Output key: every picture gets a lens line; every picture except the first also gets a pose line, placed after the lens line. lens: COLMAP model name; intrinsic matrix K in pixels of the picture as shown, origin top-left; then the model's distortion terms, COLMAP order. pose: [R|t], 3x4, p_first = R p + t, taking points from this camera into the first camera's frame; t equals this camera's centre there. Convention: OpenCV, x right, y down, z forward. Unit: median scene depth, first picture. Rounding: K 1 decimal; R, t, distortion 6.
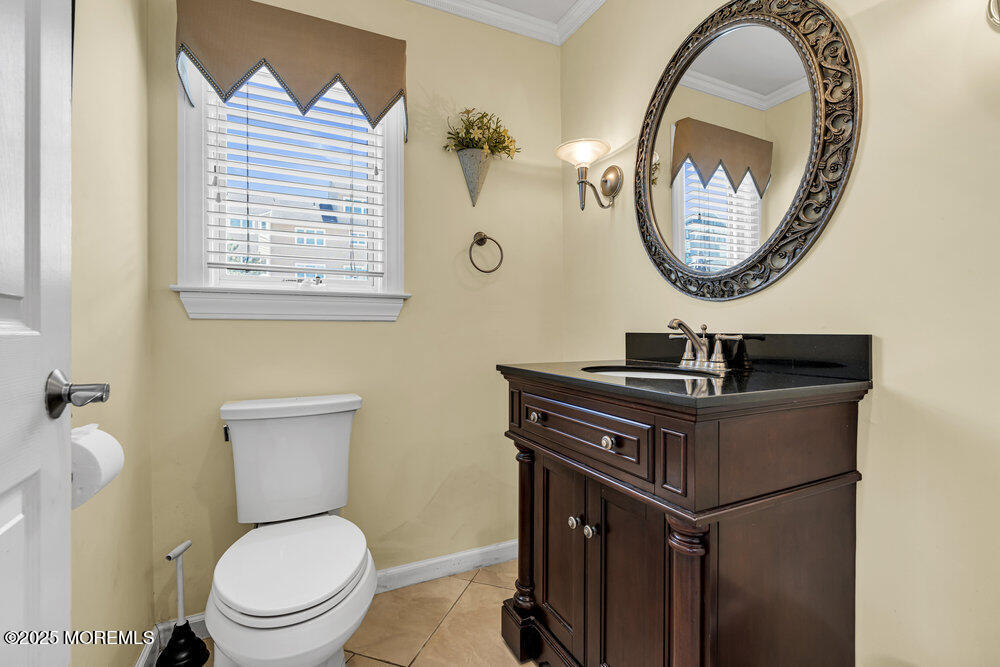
lens RADIAL K [[447.8, 0, 497.8], [0, 447.8, 331.6], [0, 0, 1]] dist [-0.007628, 0.001396]
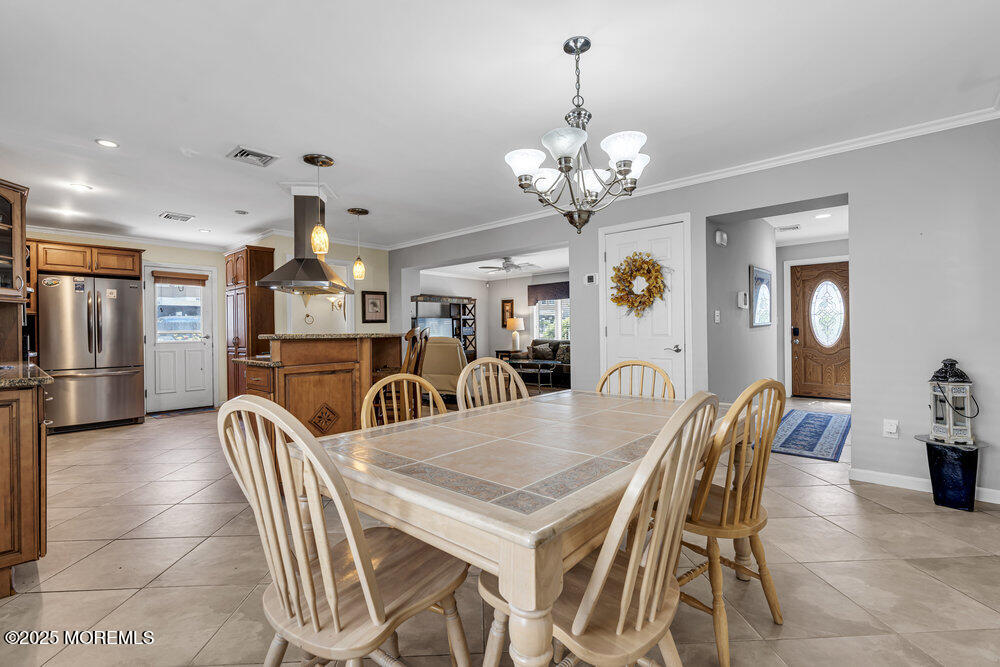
lens RADIAL K [[447.8, 0, 497.8], [0, 447.8, 331.6], [0, 0, 1]] dist [-0.007628, 0.001396]
pose [[0.922906, -0.004284, 0.385002, -0.012346], [0.005532, 0.999982, -0.002133, -0.054917], [-0.384986, 0.004098, 0.922913, -4.512037]]
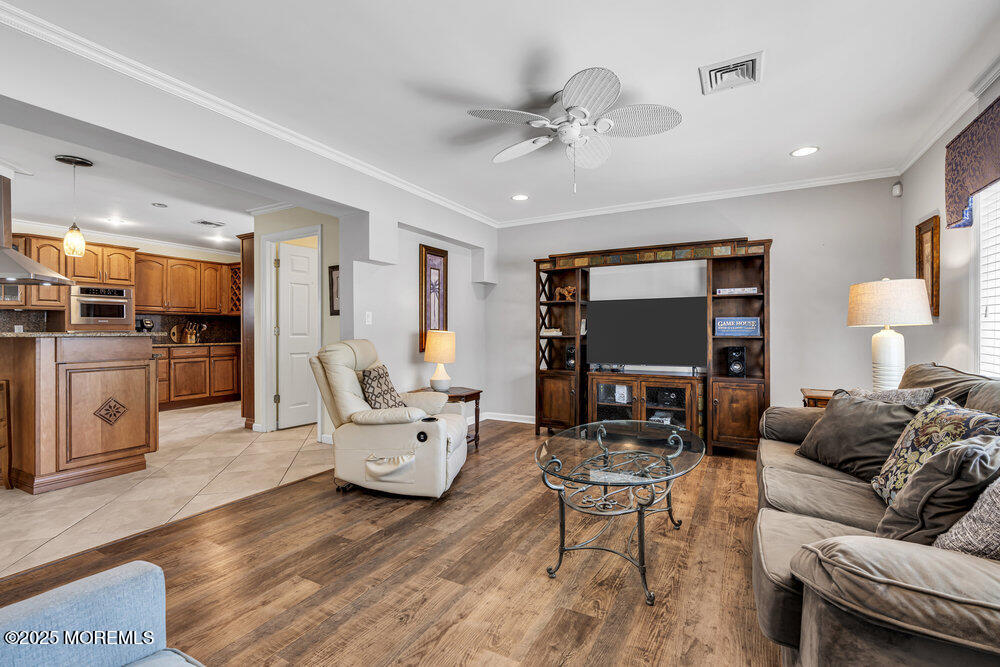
lens RADIAL K [[447.8, 0, 497.8], [0, 447.8, 331.6], [0, 0, 1]] dist [-0.007628, 0.001396]
pose [[0.584845, 0.007798, -0.811108, 3.511088], [-0.002490, 0.999966, 0.007819, -0.076118], [0.811142, -0.002553, 0.584844, -0.657716]]
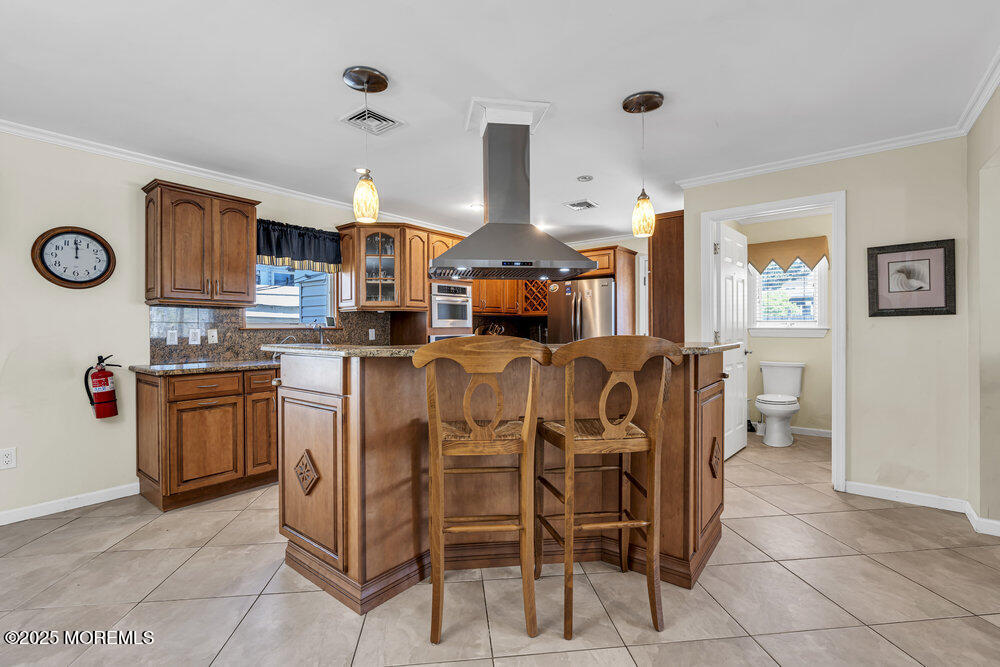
lens RADIAL K [[447.8, 0, 497.8], [0, 447.8, 331.6], [0, 0, 1]] dist [-0.007628, 0.001396]
pose [[0.441348, 0.011912, -0.897257, 1.572329], [-0.001104, 0.999918, 0.012731, -0.113429], [0.897335, -0.004628, 0.441325, -2.322131]]
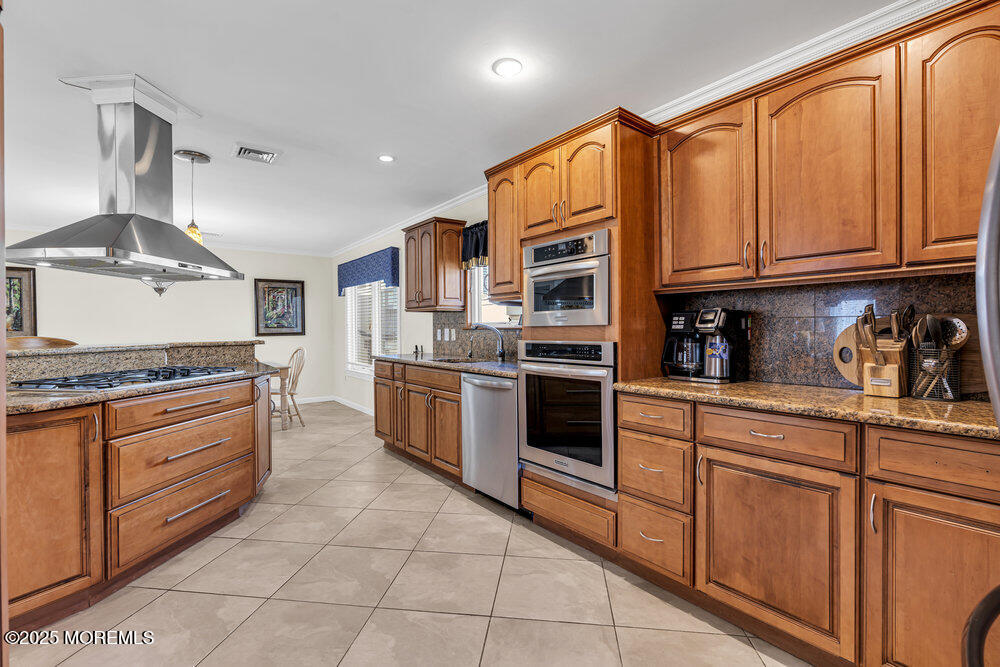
lens RADIAL K [[447.8, 0, 497.8], [0, 447.8, 331.6], [0, 0, 1]] dist [-0.007628, 0.001396]
pose [[-0.977305, 0.016955, -0.211157, -0.957896], [0.015132, 0.999833, 0.010245, -0.101372], [0.211296, 0.006817, -0.977398, 0.374441]]
